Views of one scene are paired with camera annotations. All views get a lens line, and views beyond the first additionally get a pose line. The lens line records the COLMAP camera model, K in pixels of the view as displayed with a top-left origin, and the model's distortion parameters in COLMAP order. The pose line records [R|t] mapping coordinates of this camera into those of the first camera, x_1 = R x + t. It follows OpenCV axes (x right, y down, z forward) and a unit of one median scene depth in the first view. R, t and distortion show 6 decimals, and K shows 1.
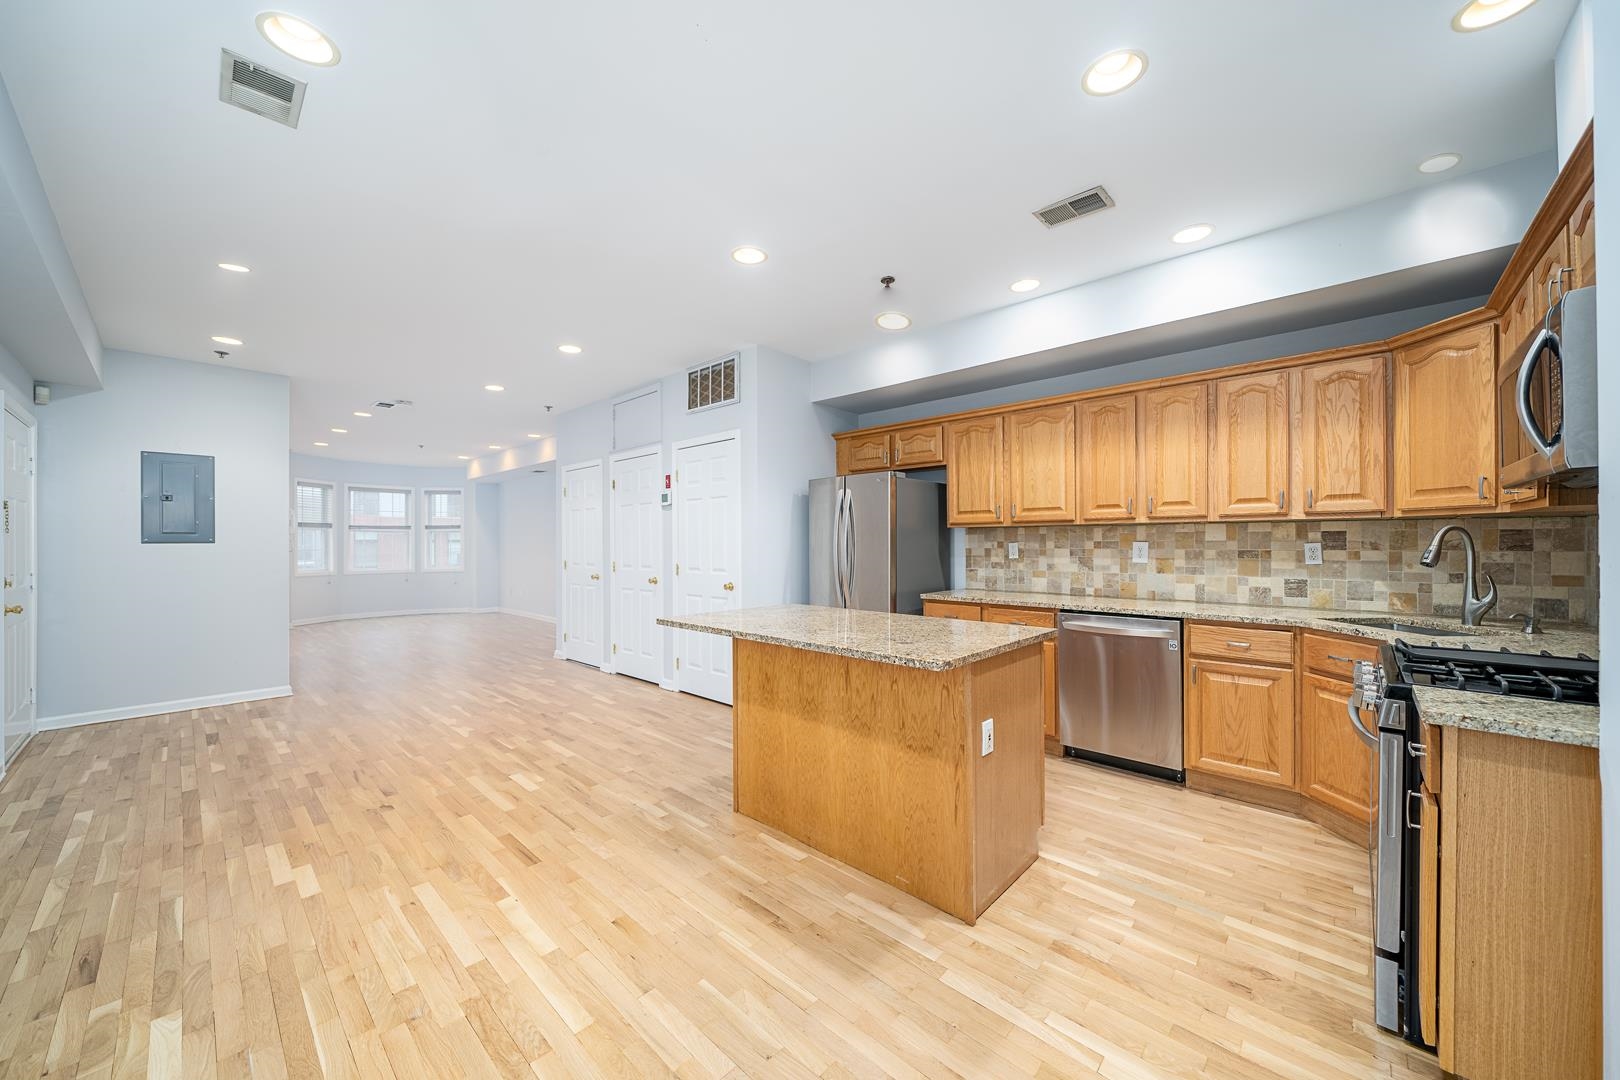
lens RADIAL K [[584.7, 0, 806.8], [0, 584.7, 543.1], [0, 0, 1]] dist [-0.002547, 0.000310]
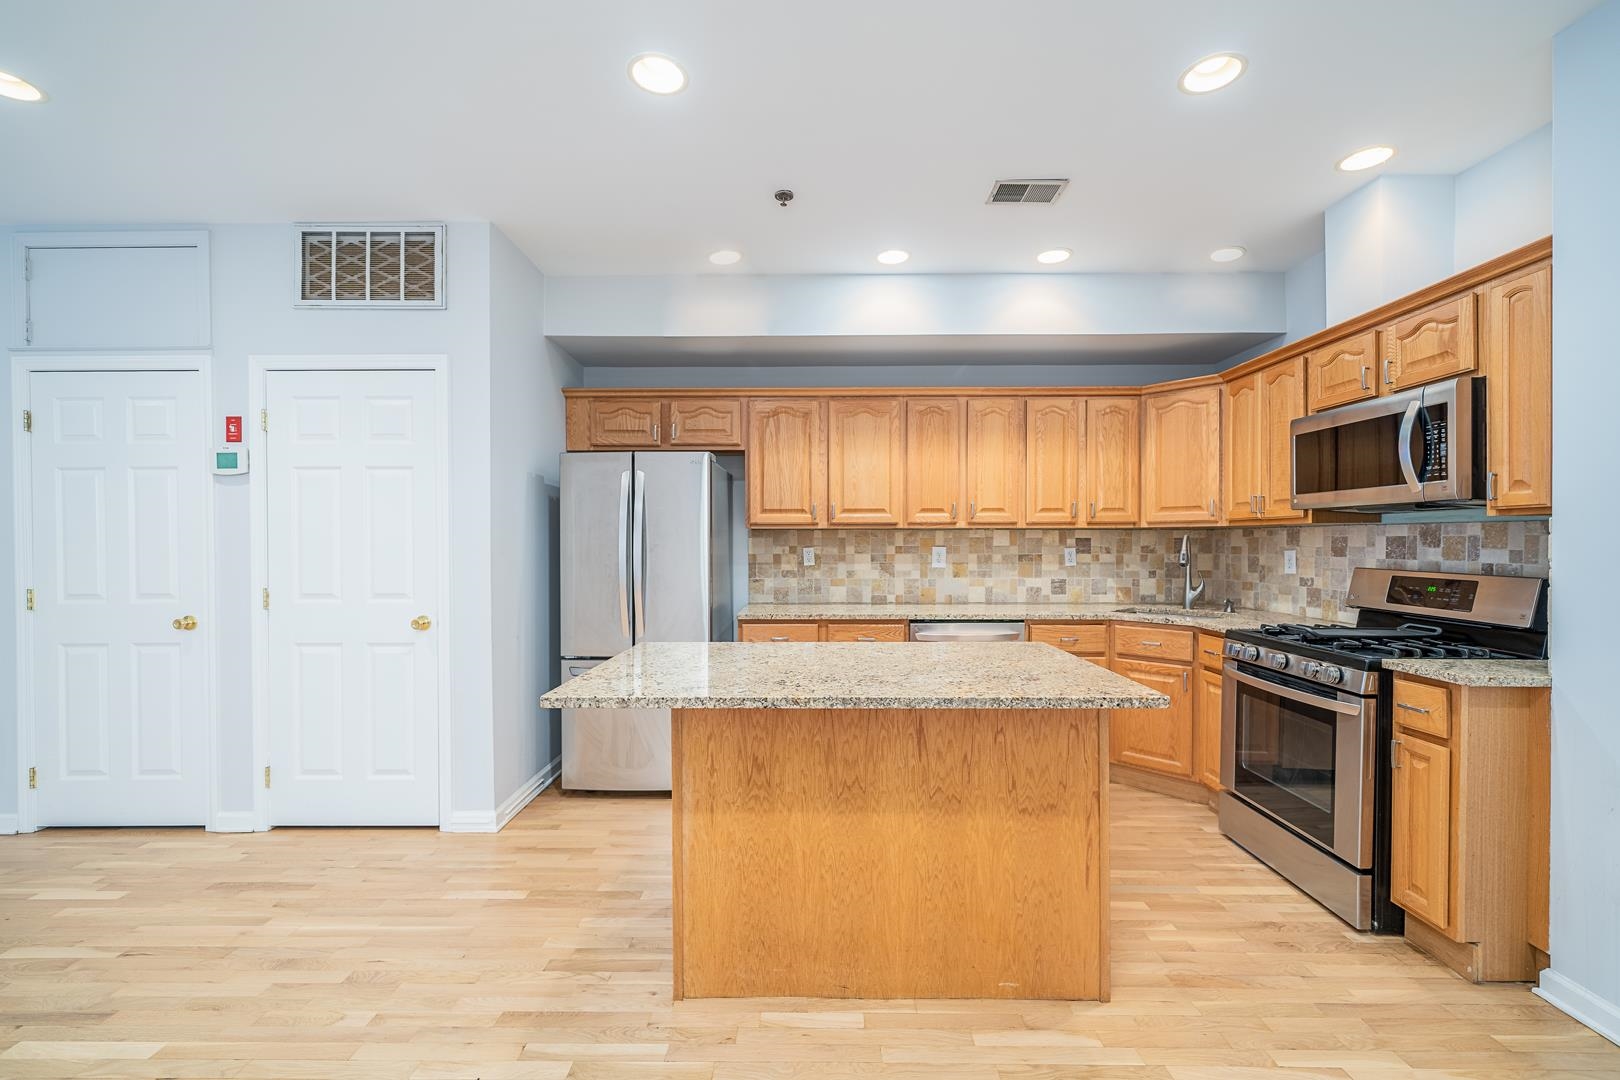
lens RADIAL K [[665.3, 0, 810.4], [0, 665.3, 550.3], [0, 0, 1]] dist [0.000536, -0.000132]
pose [[0.735708, -0.004164, 0.677286, -0.425604], [-0.000054, 0.999981, 0.006206, -0.003441], [-0.677298, -0.004602, 0.735694, 0.363114]]
